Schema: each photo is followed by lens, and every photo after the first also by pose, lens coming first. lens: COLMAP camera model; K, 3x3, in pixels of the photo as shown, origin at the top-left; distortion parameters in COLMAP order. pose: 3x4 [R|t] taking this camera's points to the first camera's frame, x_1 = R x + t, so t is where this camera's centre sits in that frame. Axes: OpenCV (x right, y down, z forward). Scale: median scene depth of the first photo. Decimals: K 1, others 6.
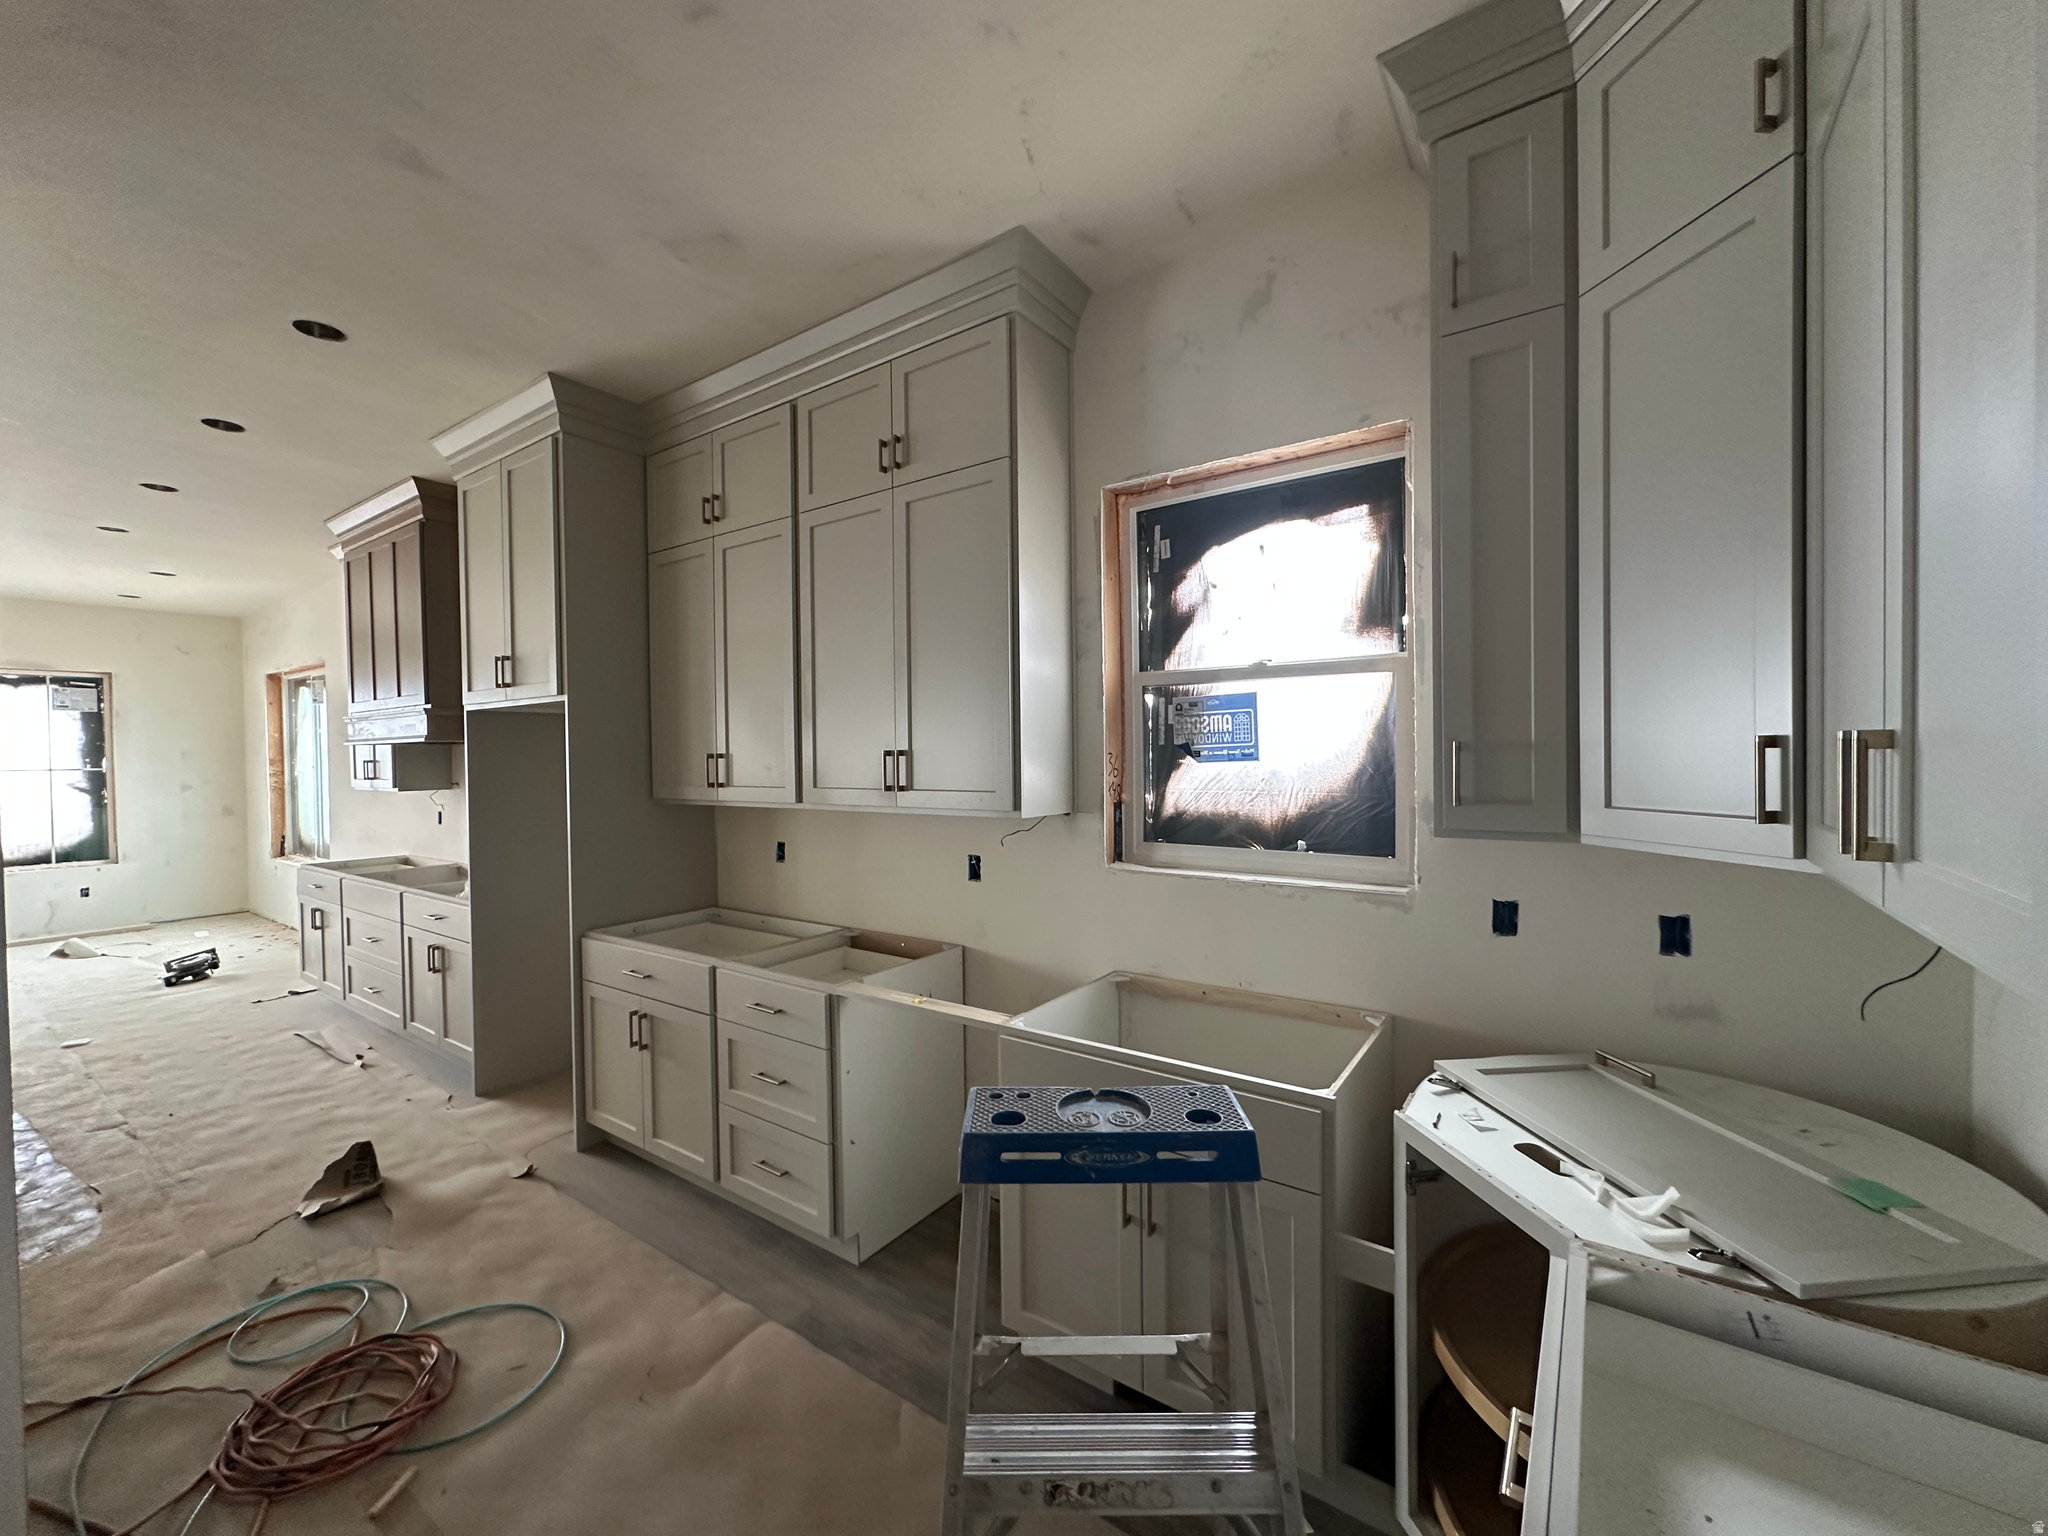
lens RADIAL K [[813.4, 0, 1025.7], [0, 813.4, 765.6], [0, 0, 1]] dist [-0.001017, -0.000043]
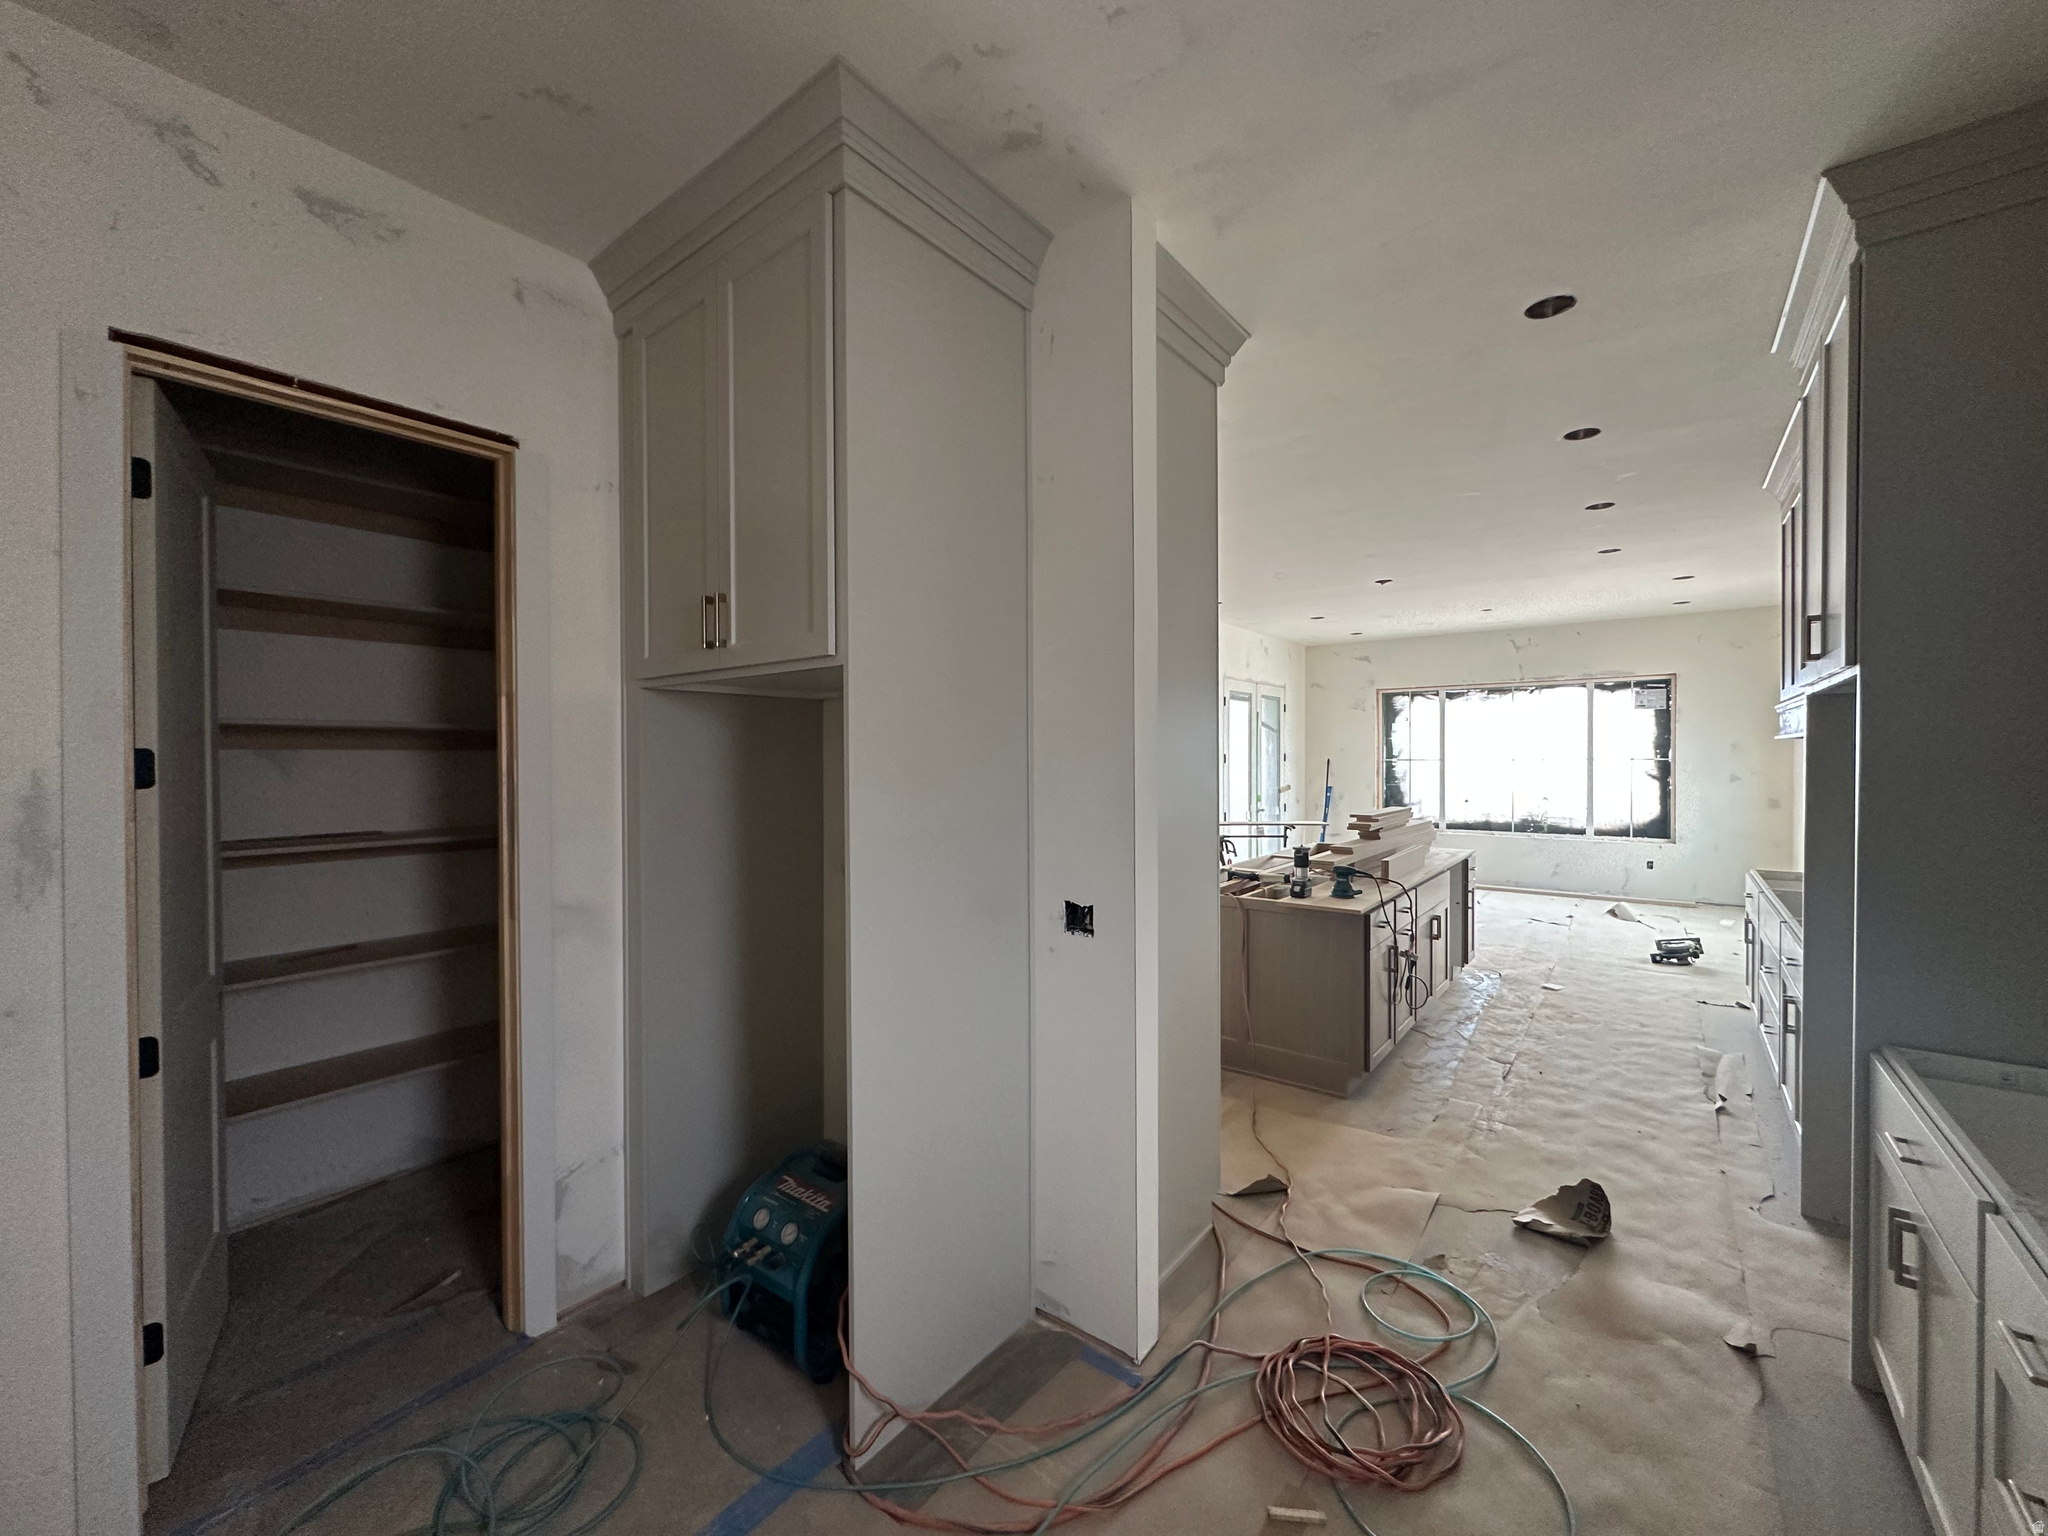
lens RADIAL K [[813.4, 0, 1025.7], [0, 813.4, 765.6], [0, 0, 1]] dist [-0.001017, -0.000043]
pose [[-0.051567, 0.026163, -0.998327, 0.092671], [-0.010126, 0.999592, 0.026720, -0.016471], [0.998618, 0.011487, -0.051281, 0.338074]]
